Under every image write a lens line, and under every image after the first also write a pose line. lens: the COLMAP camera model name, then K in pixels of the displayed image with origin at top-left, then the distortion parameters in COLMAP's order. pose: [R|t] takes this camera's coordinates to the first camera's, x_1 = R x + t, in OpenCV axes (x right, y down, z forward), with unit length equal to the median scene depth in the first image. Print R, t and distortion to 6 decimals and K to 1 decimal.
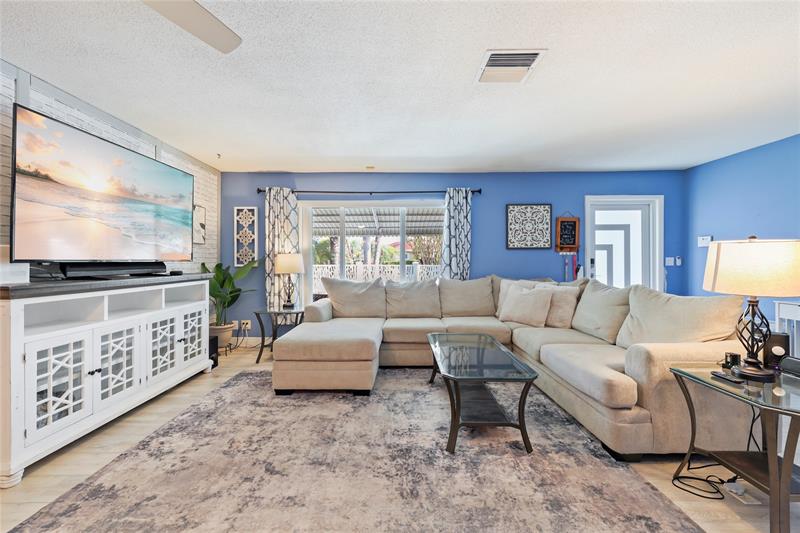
lens RADIAL K [[328.5, 0, 400.6], [0, 328.5, 258.0], [0, 0, 1]] dist [0.002050, 0.000330]
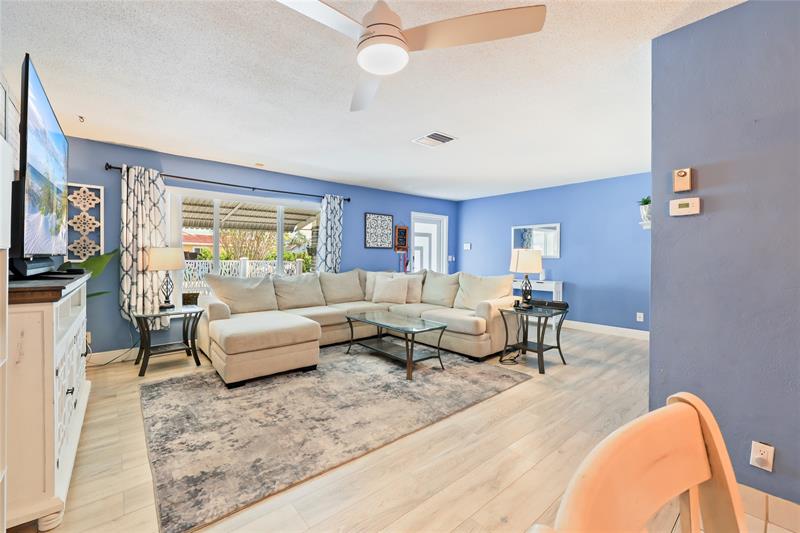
lens RADIAL K [[328.5, 0, 406.3], [0, 328.5, 261.3], [0, 0, 1]] dist [0.002050, 0.000330]
pose [[0.757639, -0.002003, 0.652671, -0.422984], [-0.012879, 0.999755, 0.018018, -0.000493], [-0.652547, -0.022057, 0.757427, -0.077051]]
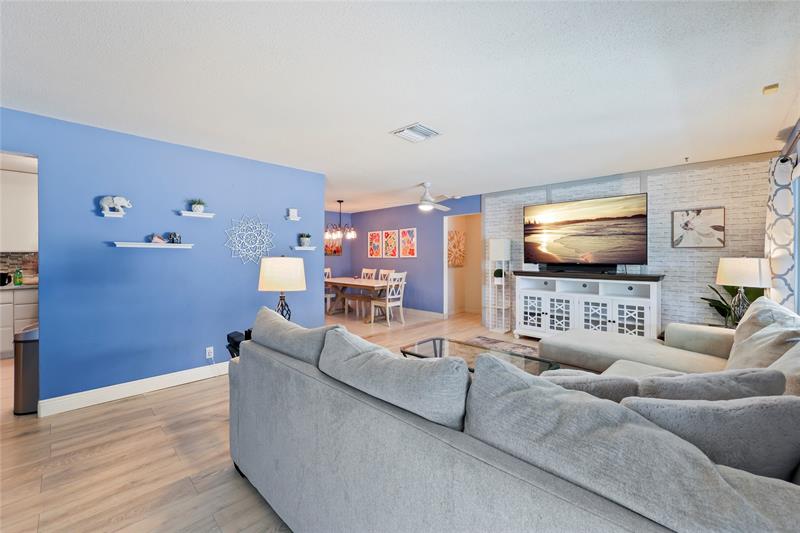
lens RADIAL K [[328.5, 0, 396.0], [0, 328.5, 255.2], [0, 0, 1]] dist [0.002050, 0.000330]
pose [[-0.713481, 0.000196, -0.700675, 0.706774], [0.006878, 0.999954, -0.006724, -0.019694], [0.700641, -0.009617, -0.713449, 0.997557]]
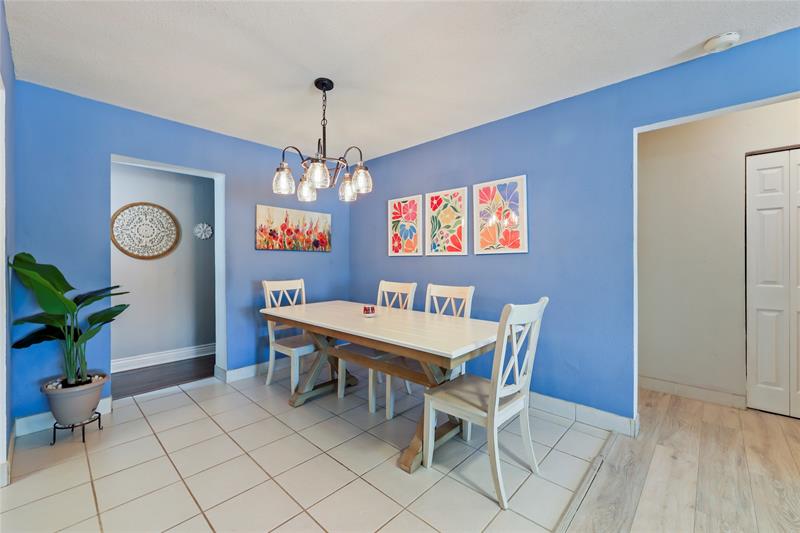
lens RADIAL K [[328.5, 0, 398.6], [0, 328.5, 259.6], [0, 0, 1]] dist [0.002050, 0.000330]
pose [[-0.687771, -0.003448, -0.725920, 0.074690], [0.005331, 0.999938, -0.009801, -0.000269], [0.725908, -0.010611, -0.687710, 0.107790]]
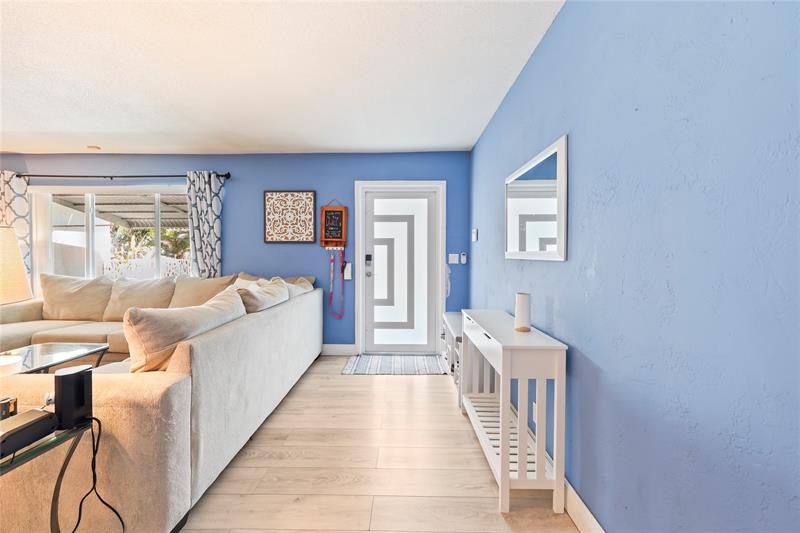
lens RADIAL K [[328.5, 0, 416.0], [0, 328.5, 260.3], [0, 0, 1]] dist [0.002050, 0.000330]
pose [[0.999577, 0.008310, -0.027871, 0.818689], [-0.007667, 0.999704, 0.023075, -0.004129], [0.028054, -0.022852, 0.999345, 0.152252]]
